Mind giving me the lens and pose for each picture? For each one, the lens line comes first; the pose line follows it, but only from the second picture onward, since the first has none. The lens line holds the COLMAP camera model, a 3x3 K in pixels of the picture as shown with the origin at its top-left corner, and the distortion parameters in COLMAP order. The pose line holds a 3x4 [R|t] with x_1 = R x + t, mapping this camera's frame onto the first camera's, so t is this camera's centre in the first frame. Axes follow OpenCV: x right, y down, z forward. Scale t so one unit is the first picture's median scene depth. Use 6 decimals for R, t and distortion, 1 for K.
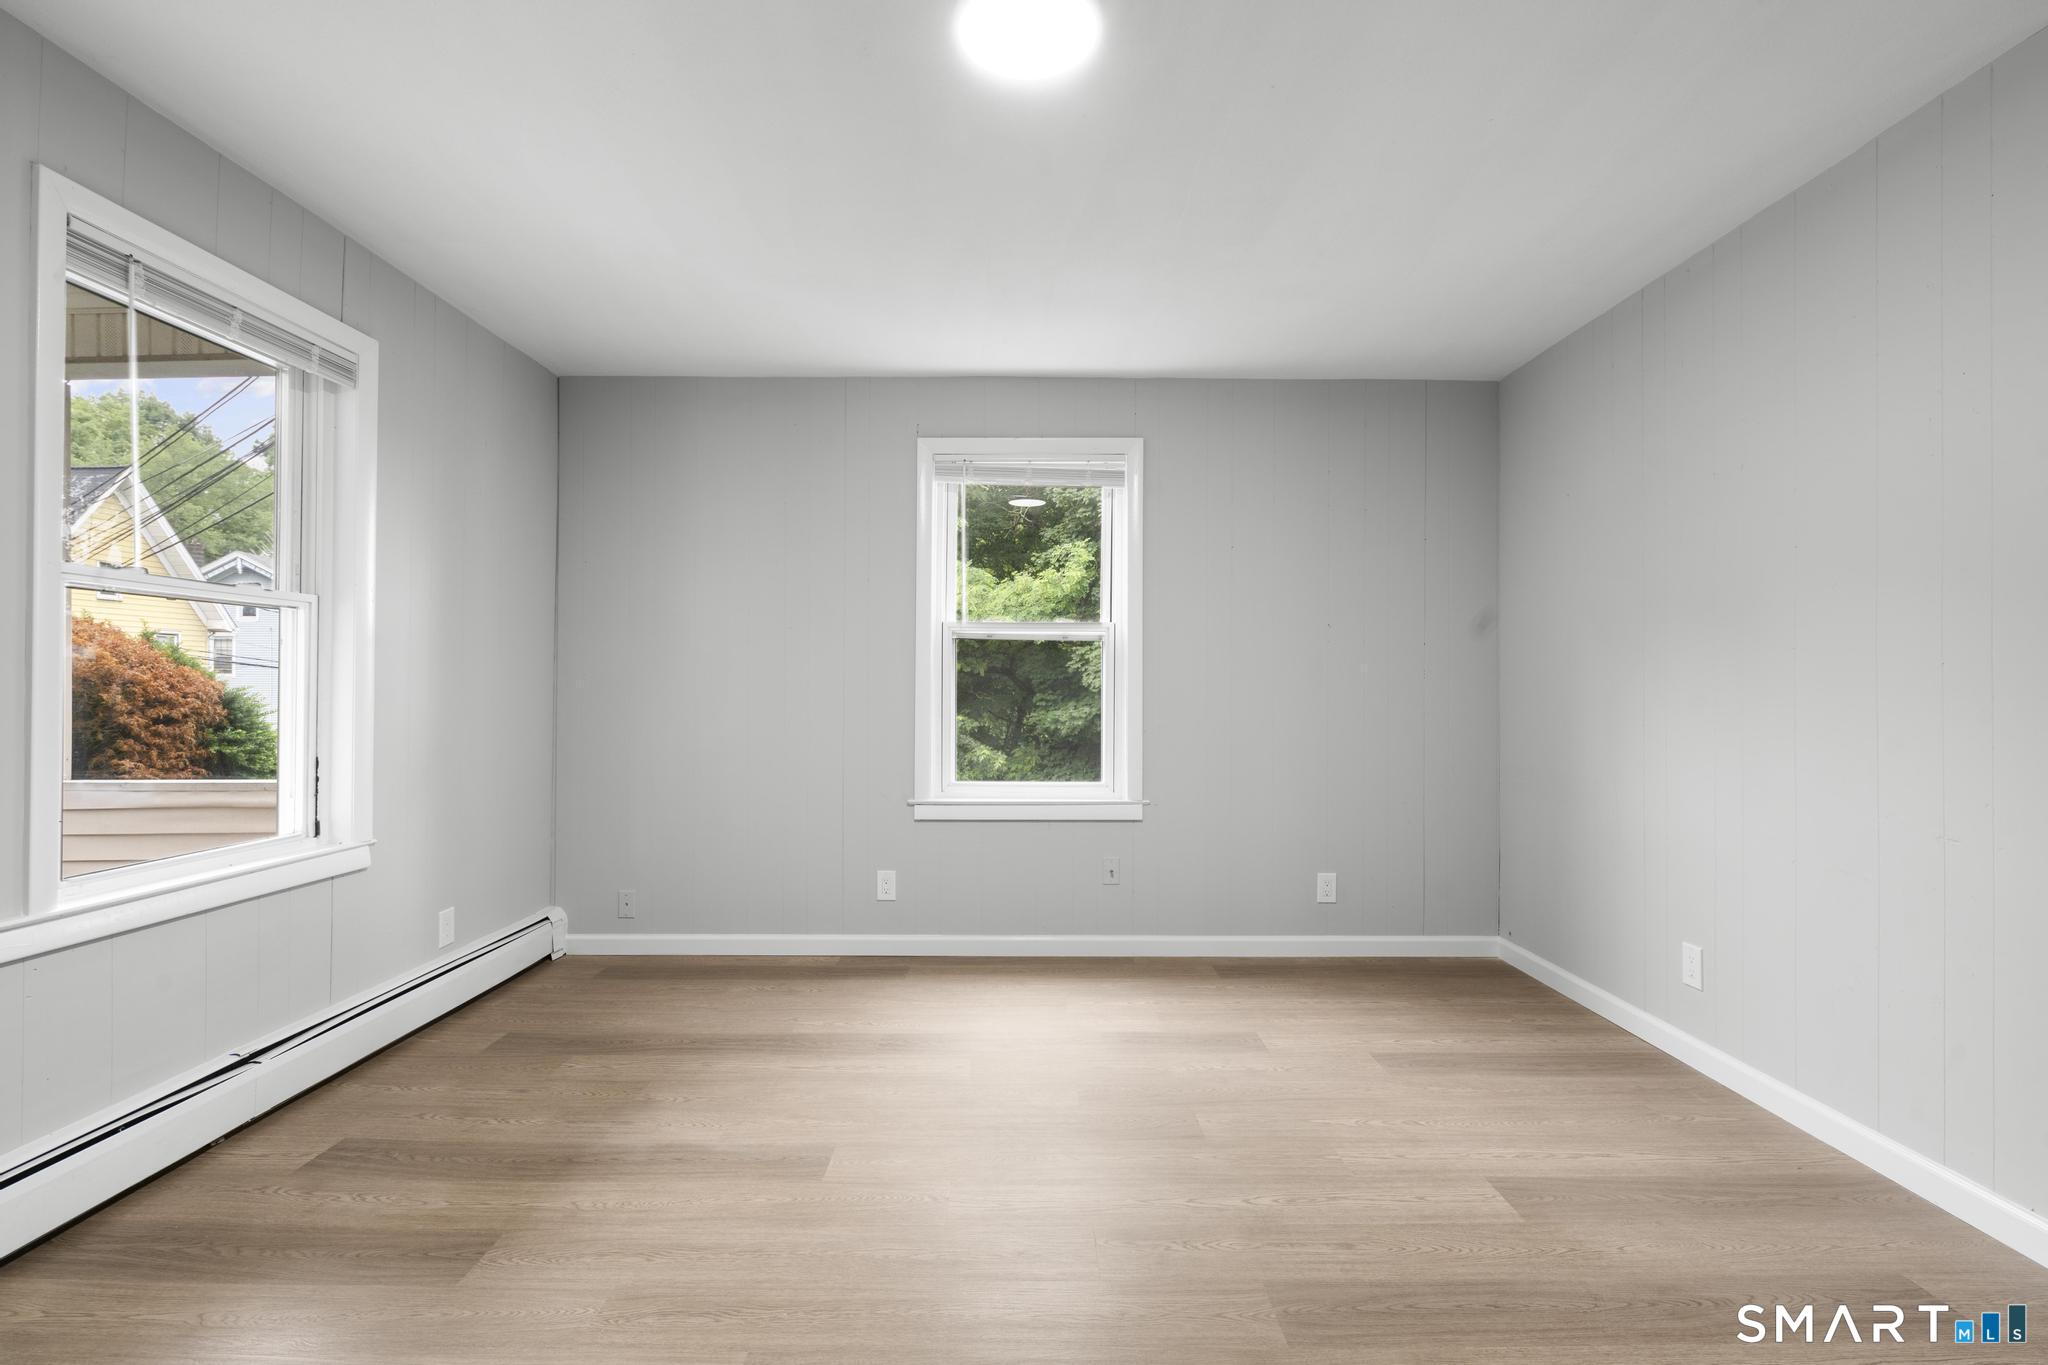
lens RADIAL K [[919.5, 0, 1021.6], [0, 919.5, 682.5], [0, 0, 1]] dist [-0.010282, 0.005744]
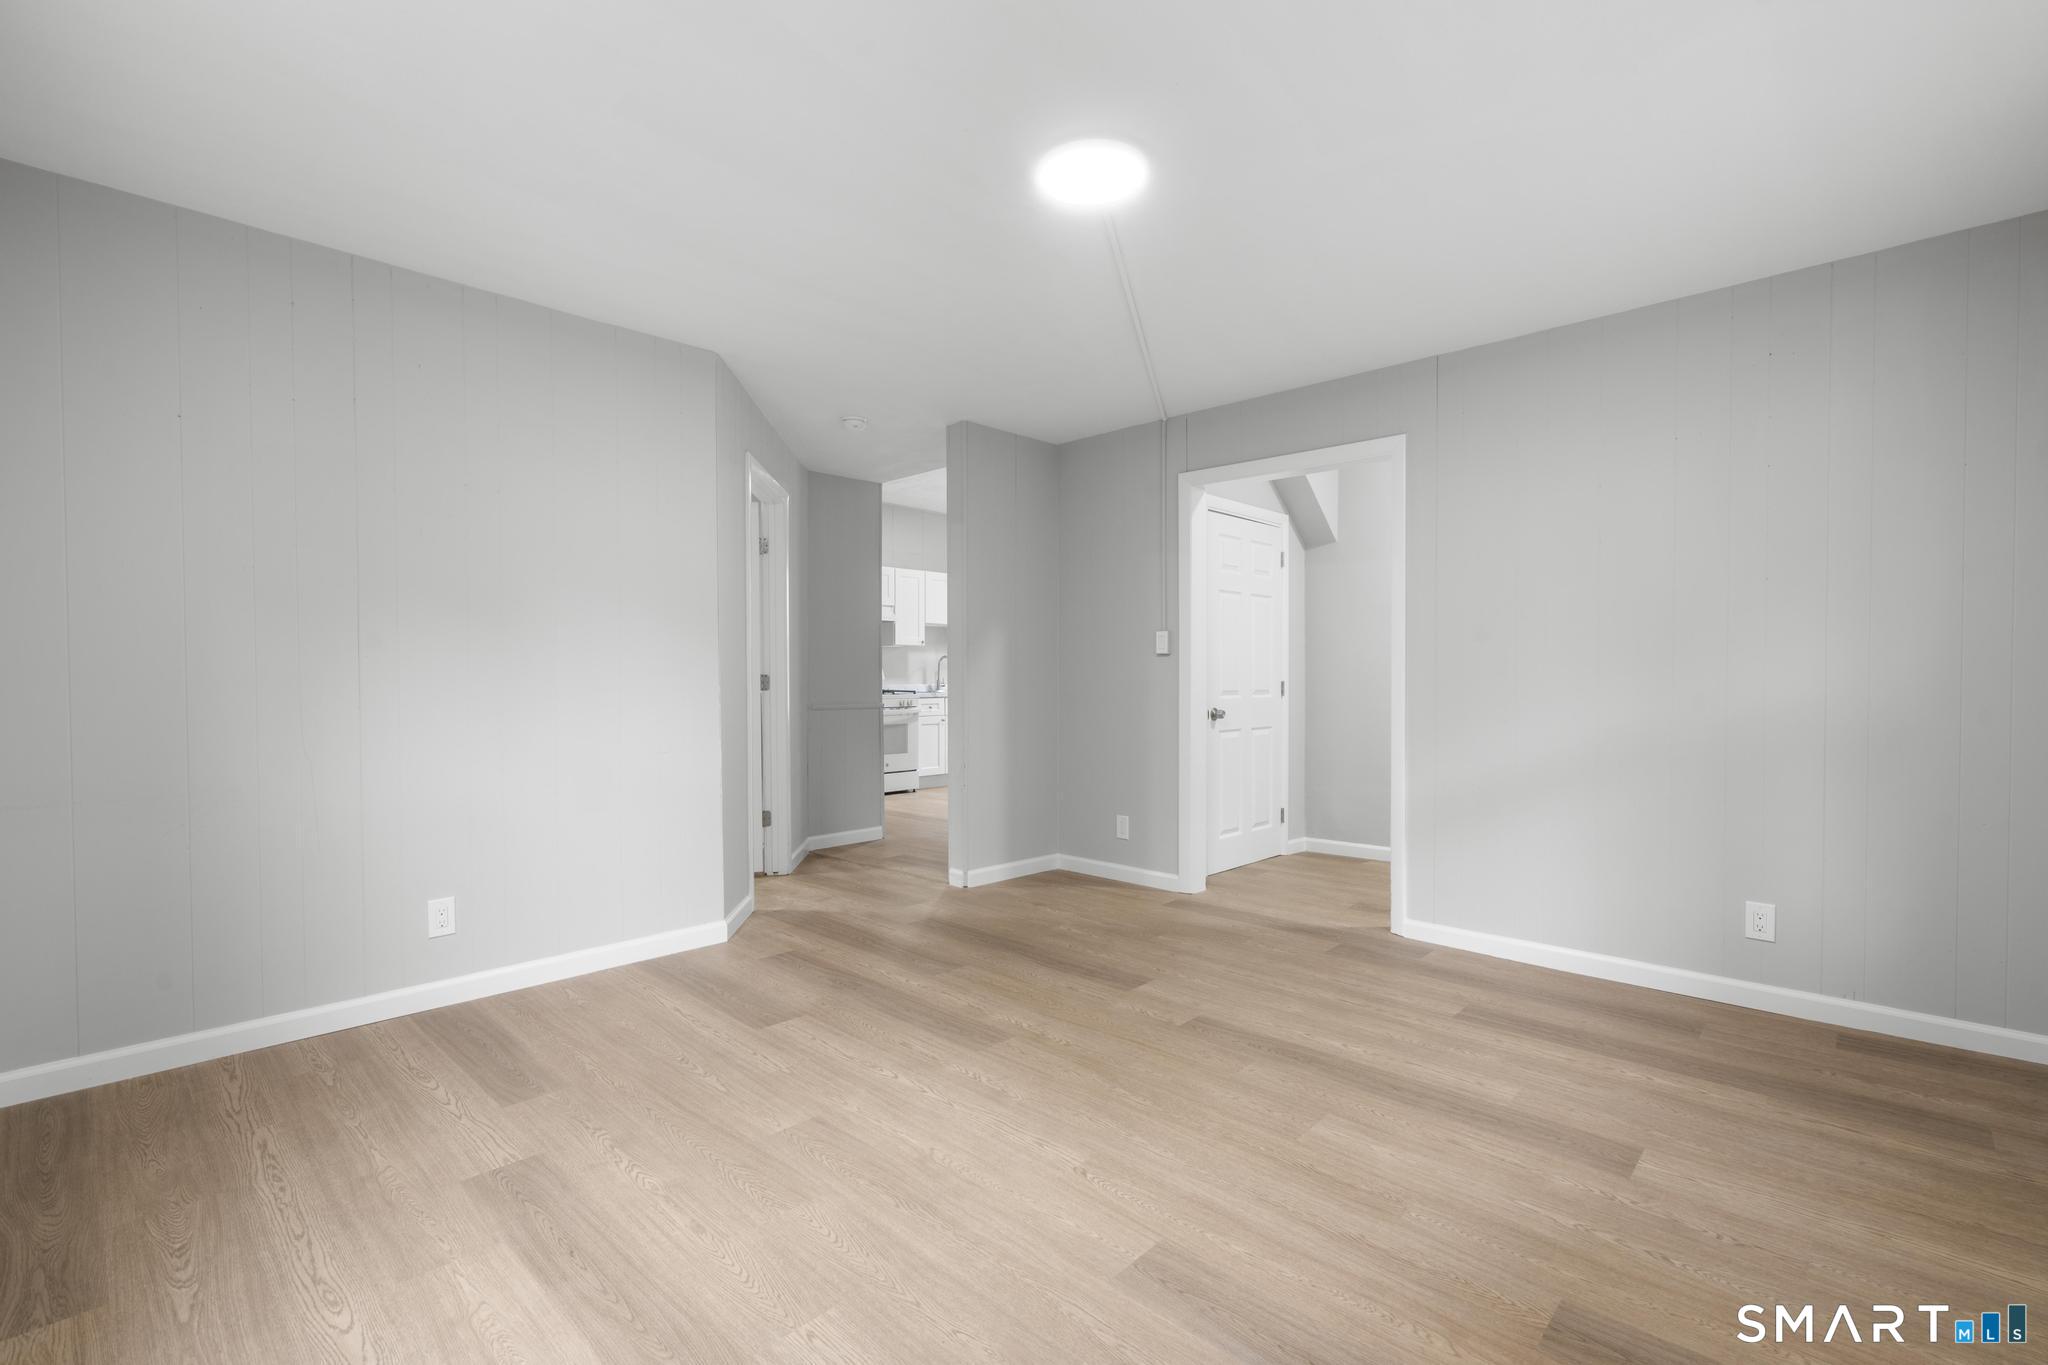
lens RADIAL K [[919.5, 0, 1021.6], [0, 919.5, 682.5], [0, 0, 1]] dist [-0.010282, 0.005744]
pose [[-0.725330, -0.009239, 0.688340, -0.487439], [-0.007203, 0.999957, 0.005831, 0.009724], [-0.688364, -0.000729, -0.725365, 1.177842]]
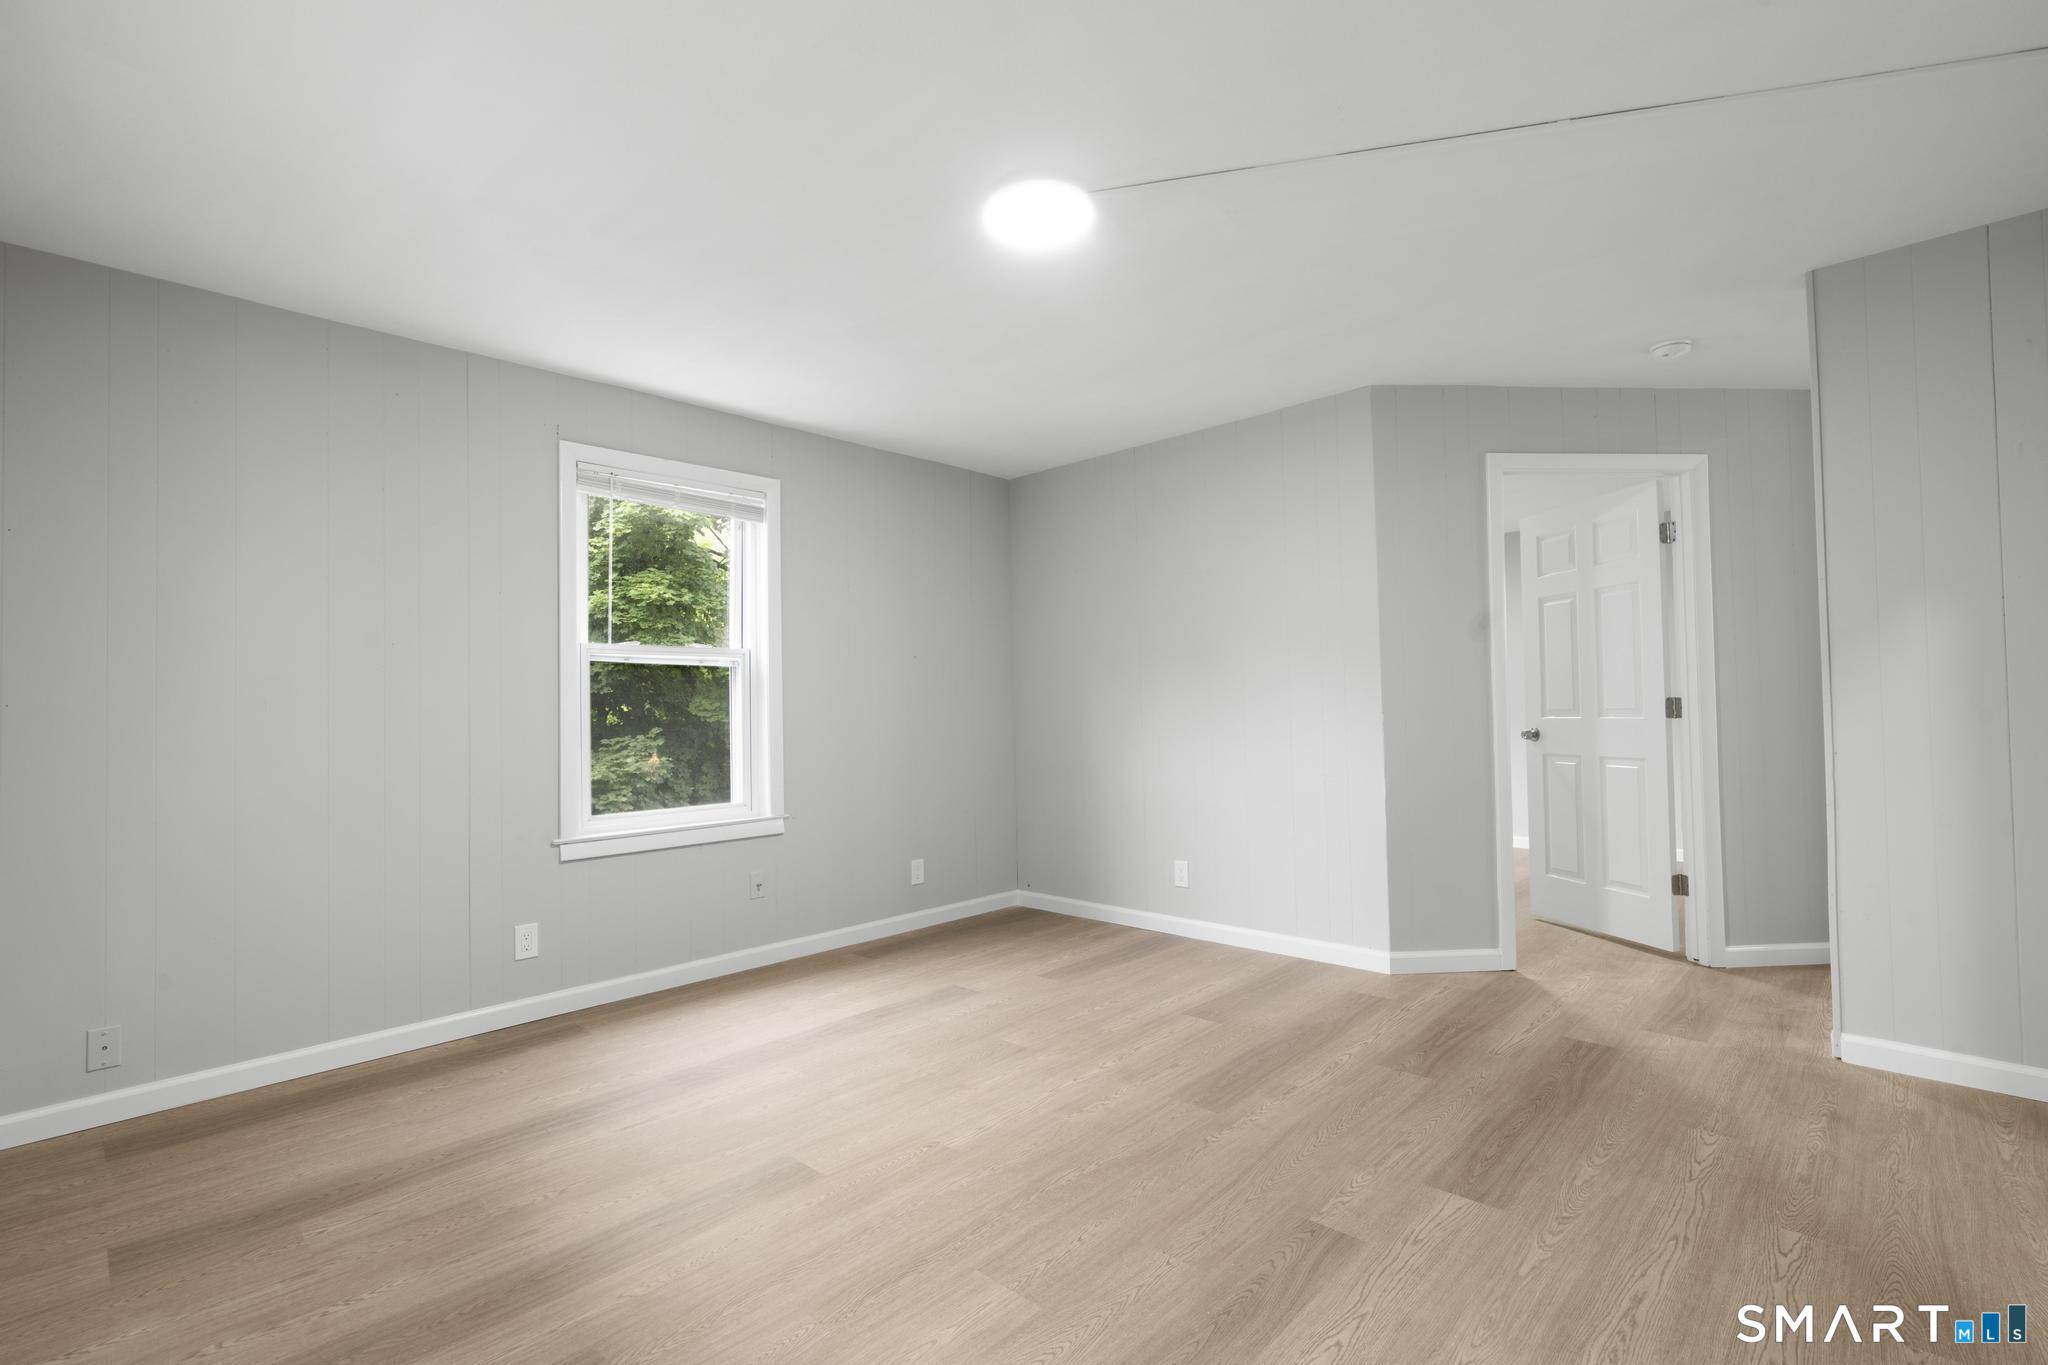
lens RADIAL K [[919.5, 0, 1021.6], [0, 919.5, 682.5], [0, 0, 1]] dist [-0.010282, 0.005744]
pose [[0.694701, 0.002765, 0.719293, -0.564128], [0.016377, 0.999673, -0.019660, -0.001619], [-0.719112, 0.025438, 0.694429, 0.058983]]
